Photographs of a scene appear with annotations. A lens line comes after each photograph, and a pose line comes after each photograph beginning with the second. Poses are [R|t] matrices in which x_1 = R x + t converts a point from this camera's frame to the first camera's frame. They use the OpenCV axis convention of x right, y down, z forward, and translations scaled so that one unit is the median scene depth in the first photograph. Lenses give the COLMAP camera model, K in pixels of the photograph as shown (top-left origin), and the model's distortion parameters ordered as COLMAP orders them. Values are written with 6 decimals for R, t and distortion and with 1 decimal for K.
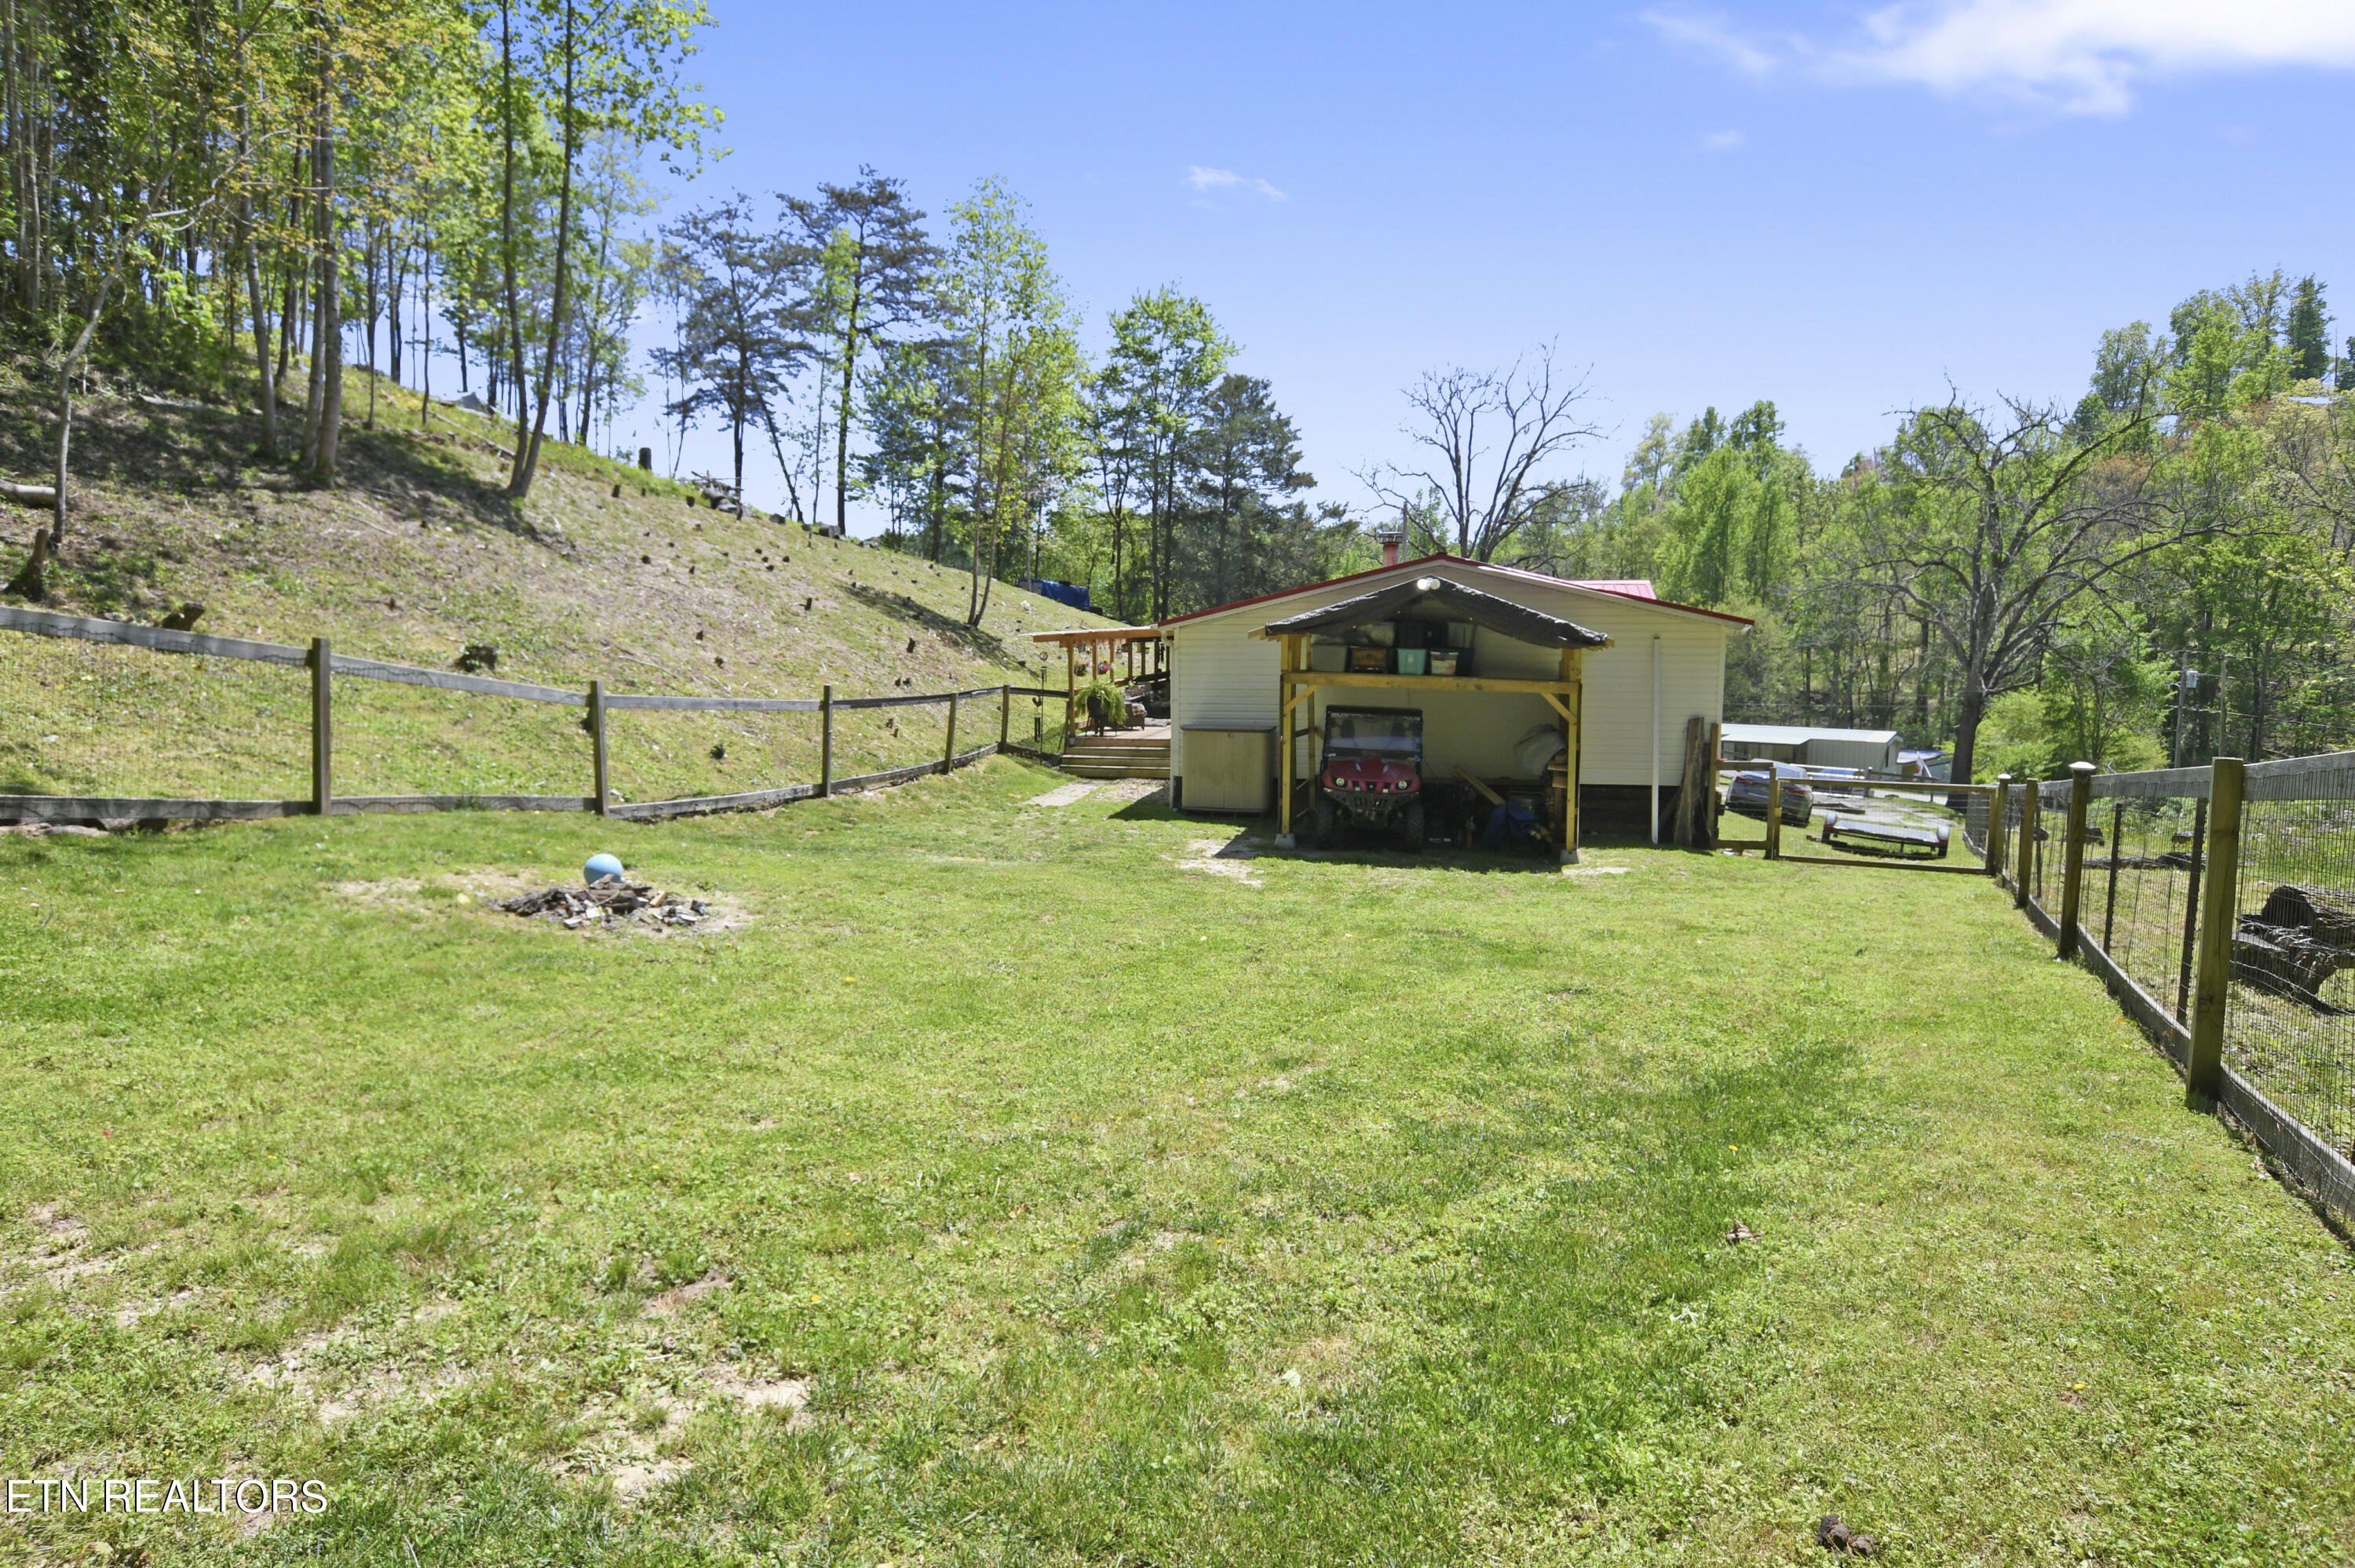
lens RADIAL K [[1325.3, 0, 1177.5], [0, 1325.3, 784.0], [0, 0, 1]] dist [-0.030714, 0.020054]
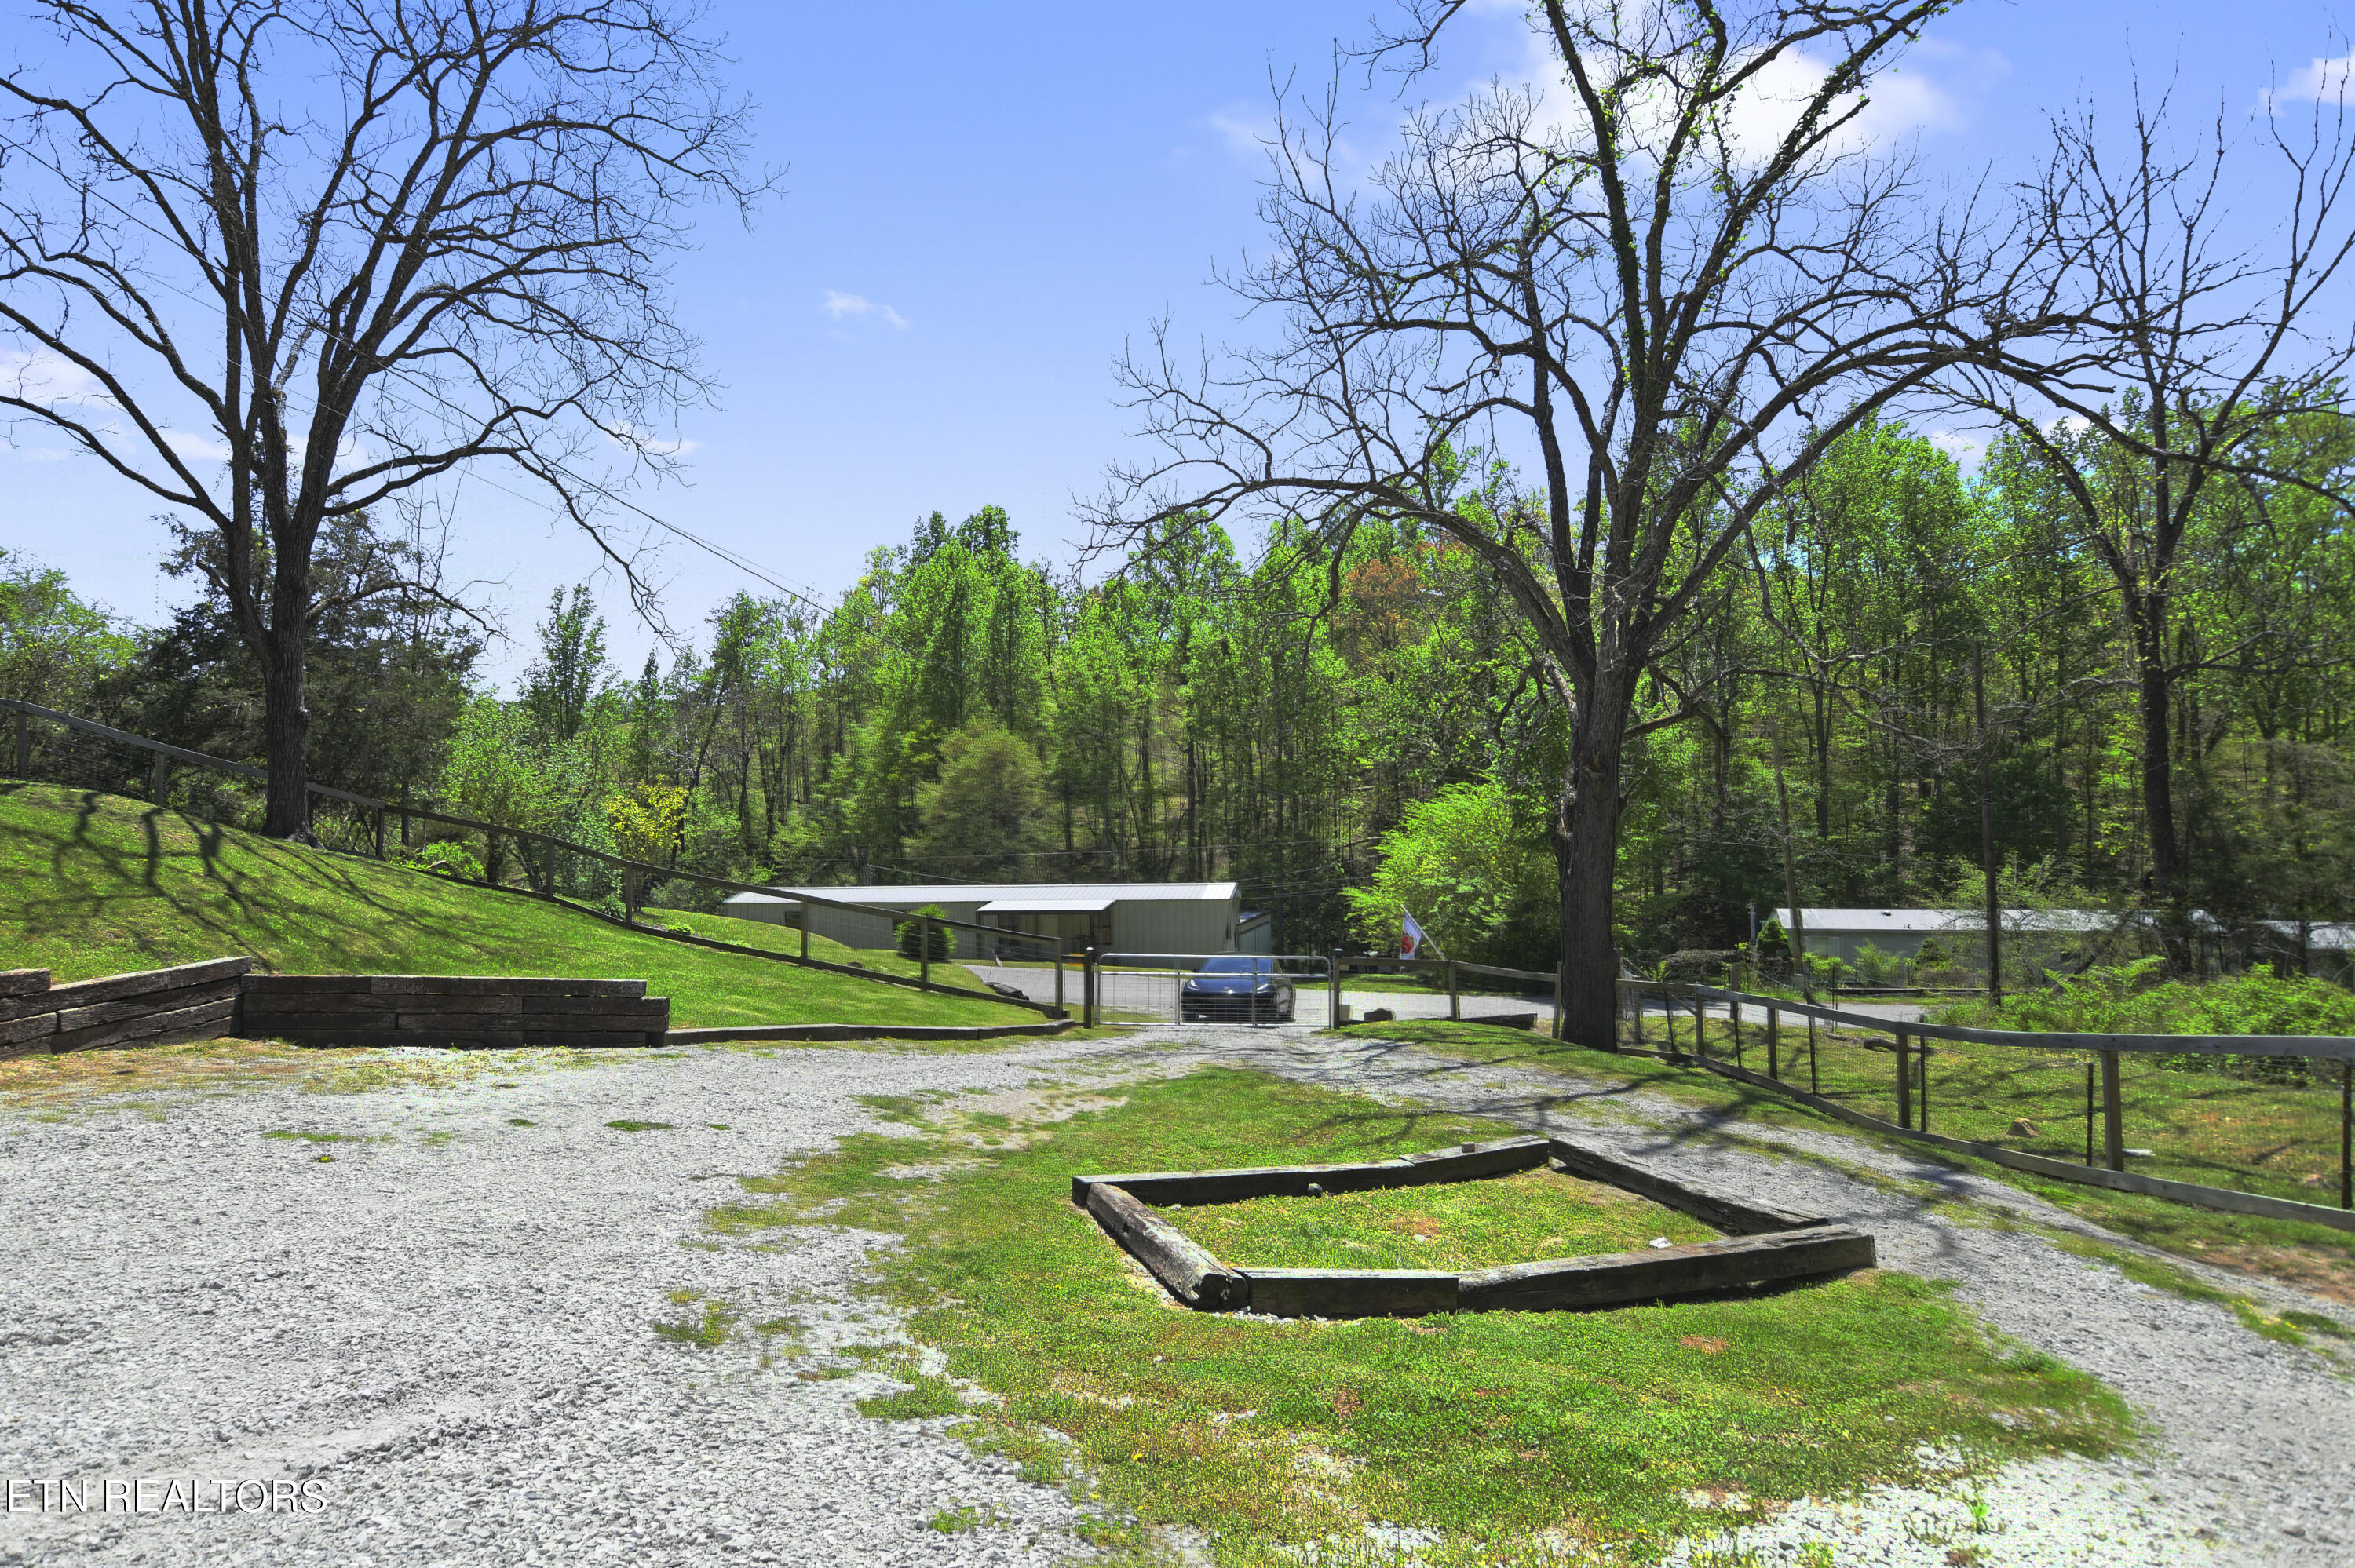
lens RADIAL K [[1325.3, 0, 1177.5], [0, 1325.3, 784.0], [0, 0, 1]] dist [-0.030714, 0.020054]
pose [[0.851717, -0.003005, 0.523993, 0.120735], [0.075482, 0.990258, -0.117011, -0.009534], [-0.518536, 0.139212, 0.843647, 0.295038]]
